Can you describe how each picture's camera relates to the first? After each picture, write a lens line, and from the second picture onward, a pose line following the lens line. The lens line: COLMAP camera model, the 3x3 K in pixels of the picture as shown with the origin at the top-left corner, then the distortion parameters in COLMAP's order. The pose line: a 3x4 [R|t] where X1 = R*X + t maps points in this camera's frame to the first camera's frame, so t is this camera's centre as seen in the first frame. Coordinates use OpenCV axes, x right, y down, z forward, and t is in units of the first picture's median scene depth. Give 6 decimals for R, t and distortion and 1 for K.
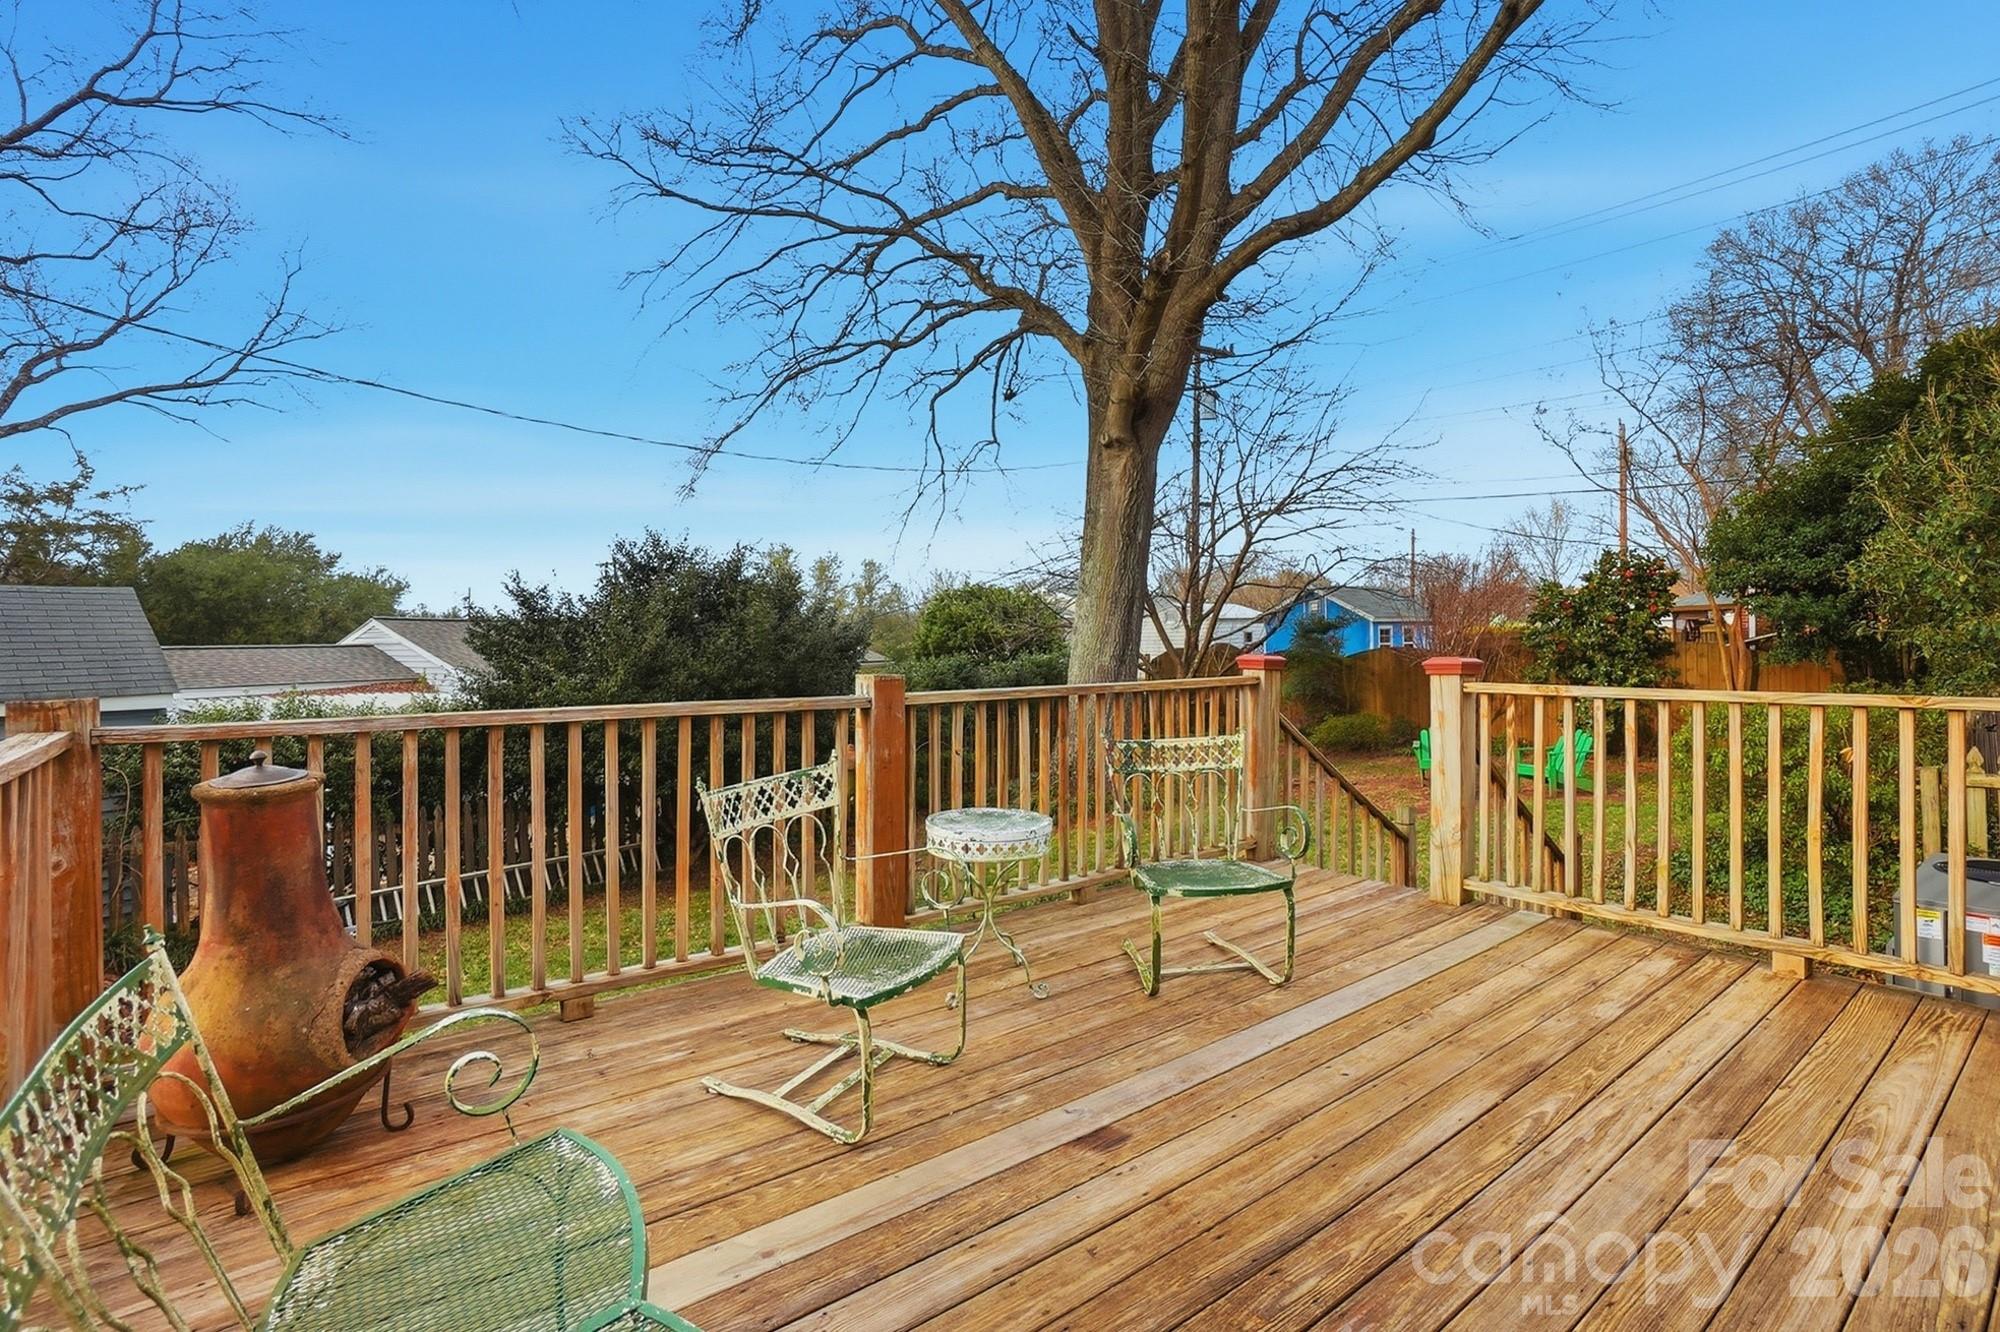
lens RADIAL K [[880.0, 0, 1021.1], [0, 880.0, 656.5], [0, 0, 1]] dist [-0.022475, 0.000164]
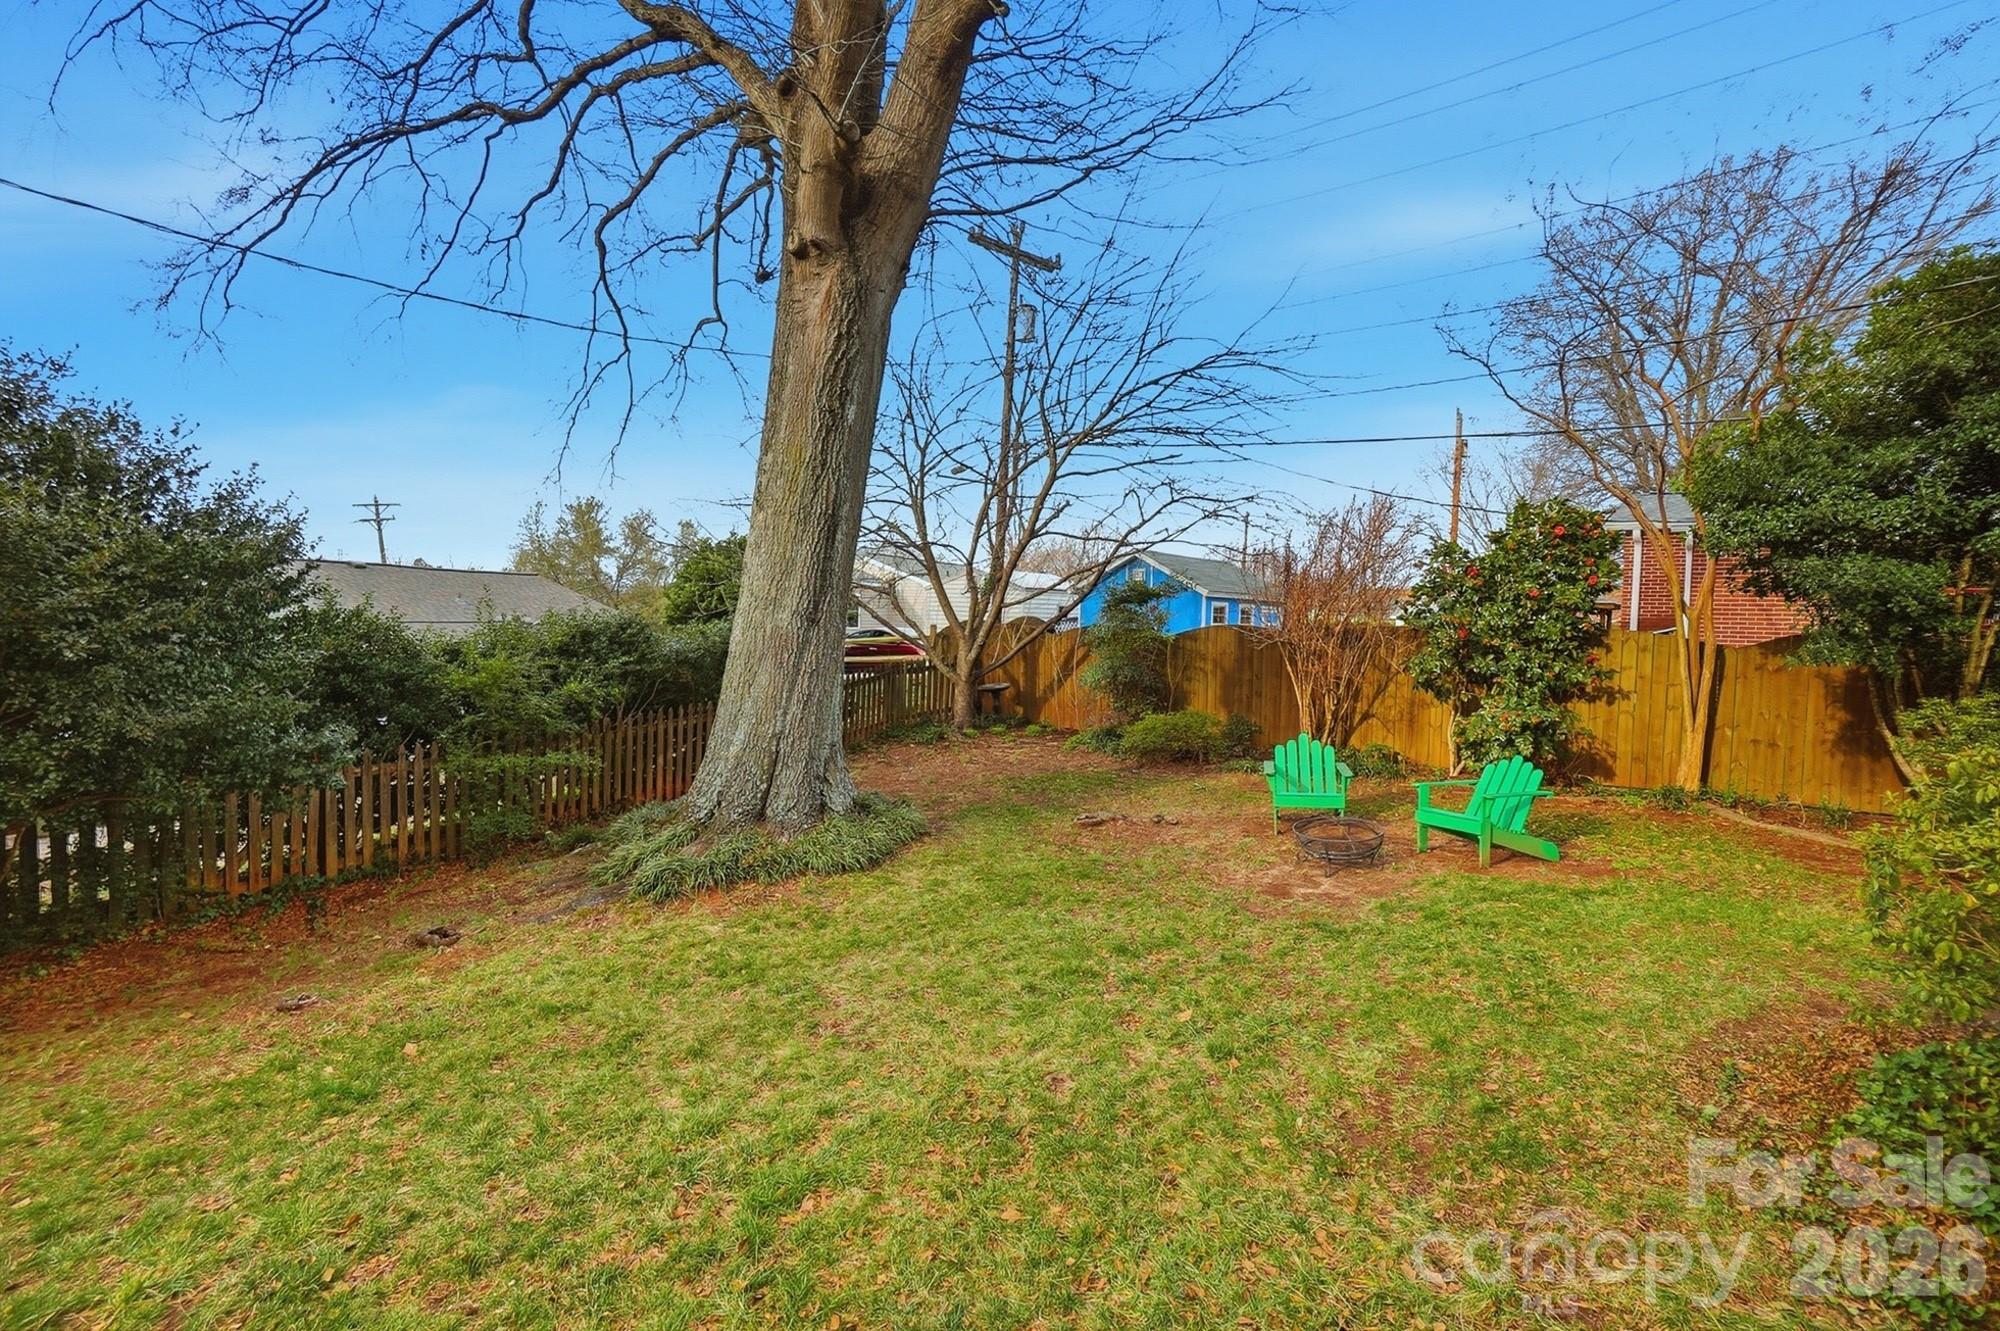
lens RADIAL K [[880.0, 0, 988.6], [0, 880.0, 665.6], [0, 0, 1]] dist [-0.022475, 0.000164]
pose [[0.988204, 0.036009, 0.148850, 0.103880], [-0.041280, 0.998620, 0.032468, 0.008192], [-0.147475, -0.038230, 0.988327, 0.276275]]
